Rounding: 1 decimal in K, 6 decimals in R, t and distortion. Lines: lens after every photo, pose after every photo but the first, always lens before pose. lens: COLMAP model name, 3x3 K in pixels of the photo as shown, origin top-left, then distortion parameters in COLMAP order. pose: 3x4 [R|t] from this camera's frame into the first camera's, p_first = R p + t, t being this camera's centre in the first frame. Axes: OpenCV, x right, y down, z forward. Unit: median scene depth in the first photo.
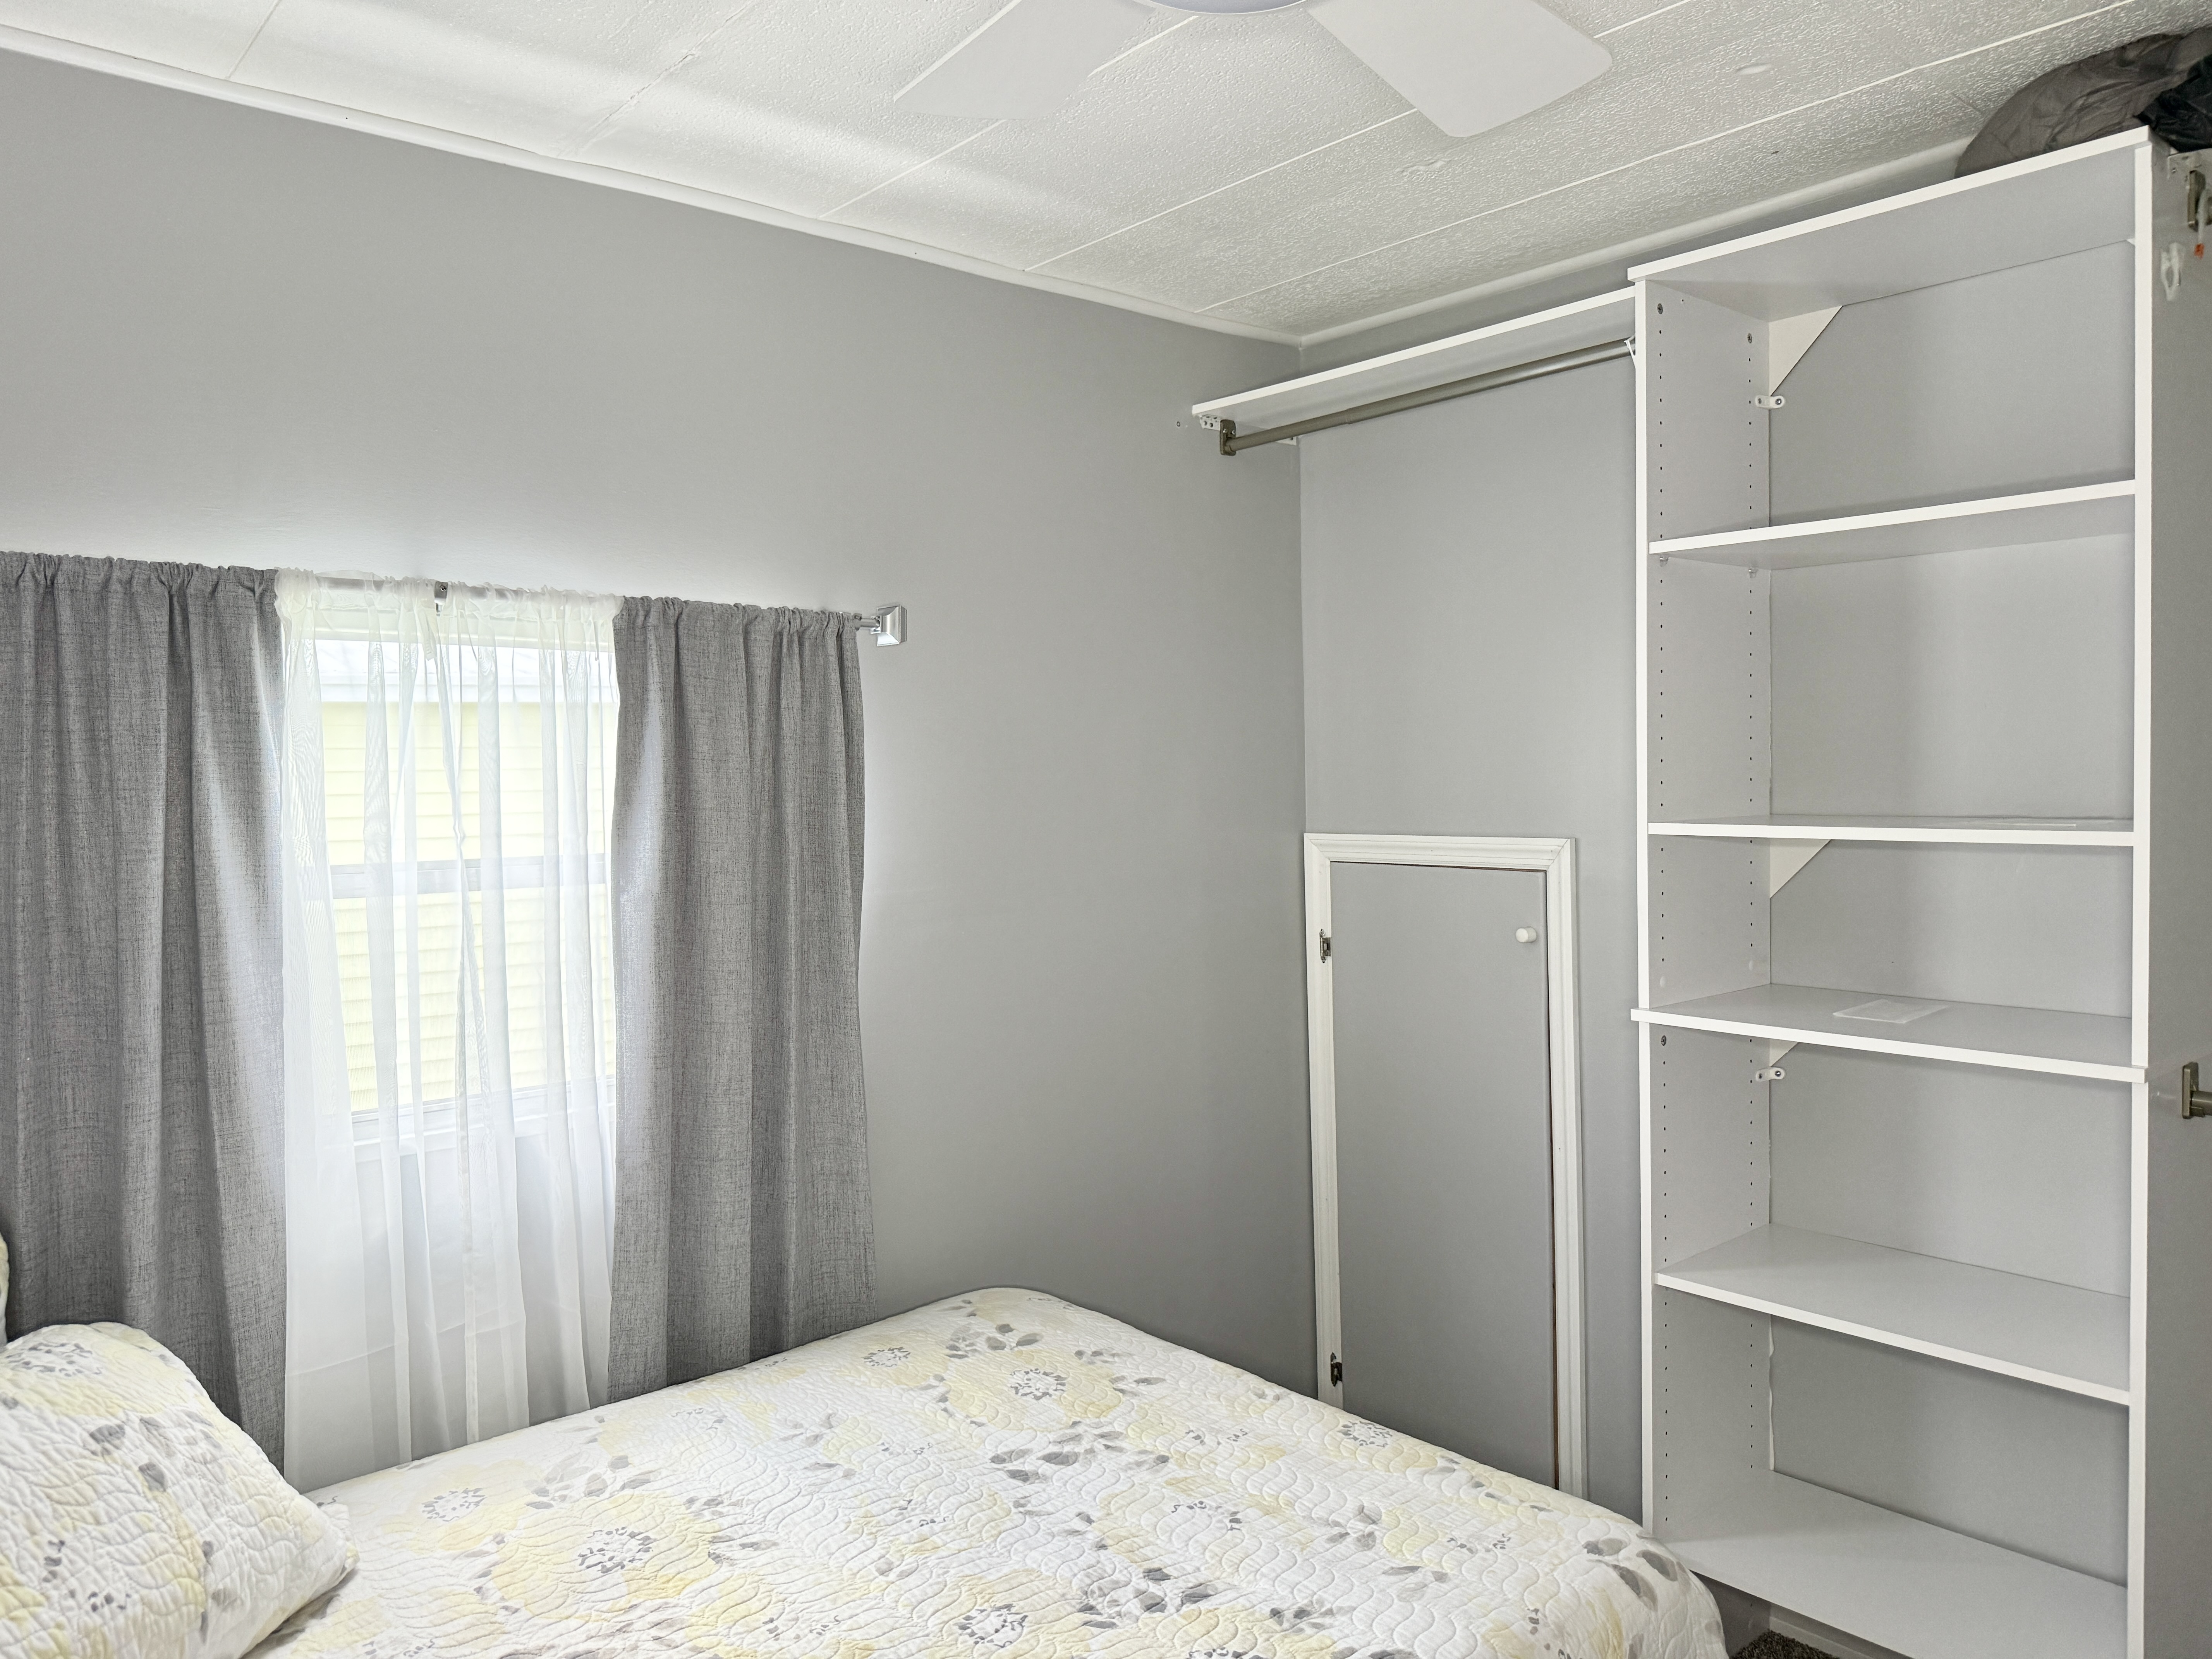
lens RADIAL K [[1566.4, 0, 1112.3], [0, 1566.4, 831.5], [0, 0, 1]] dist [0.265213, -0.454849]
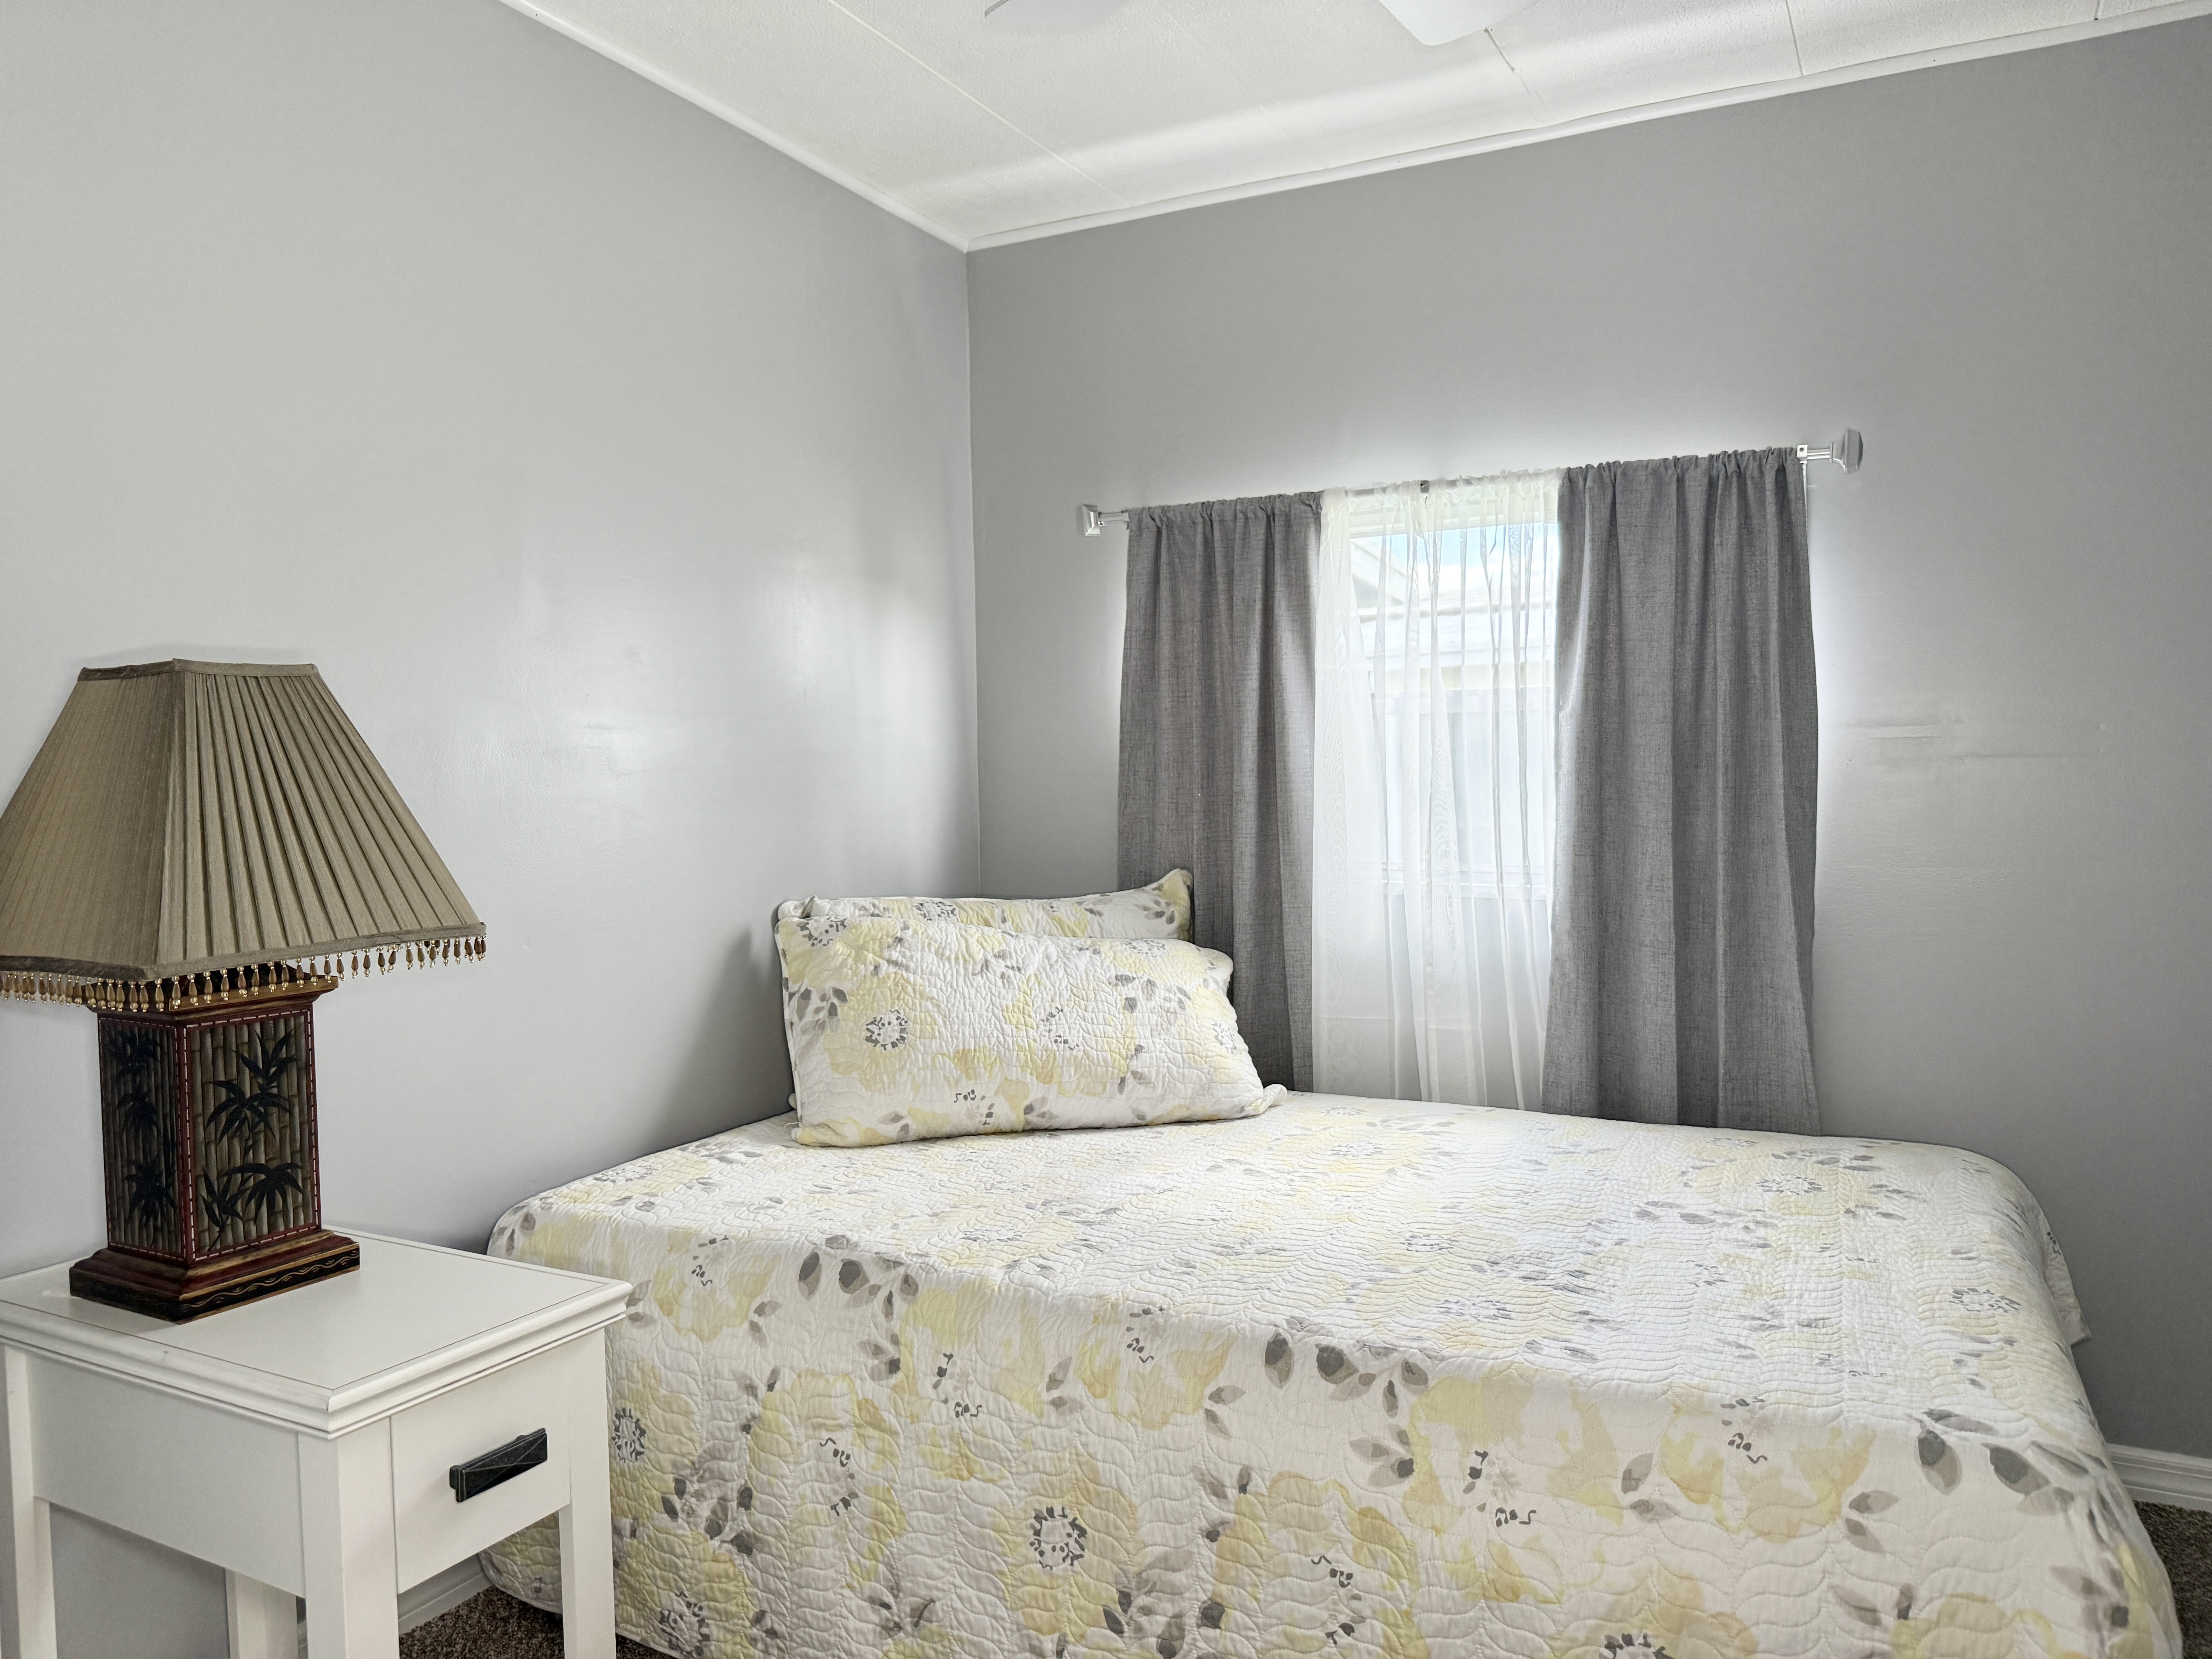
lens RADIAL K [[1625.4, 0, 1103.1], [0, 1625.4, 905.7], [0, 0, 1]] dist [-0.050347, 0.001355]
pose [[0.336853, 0.087456, -0.937487, 0.807776], [-0.020723, 0.996124, 0.085480, 0.094539], [0.941329, -0.009366, 0.337360, 0.261144]]
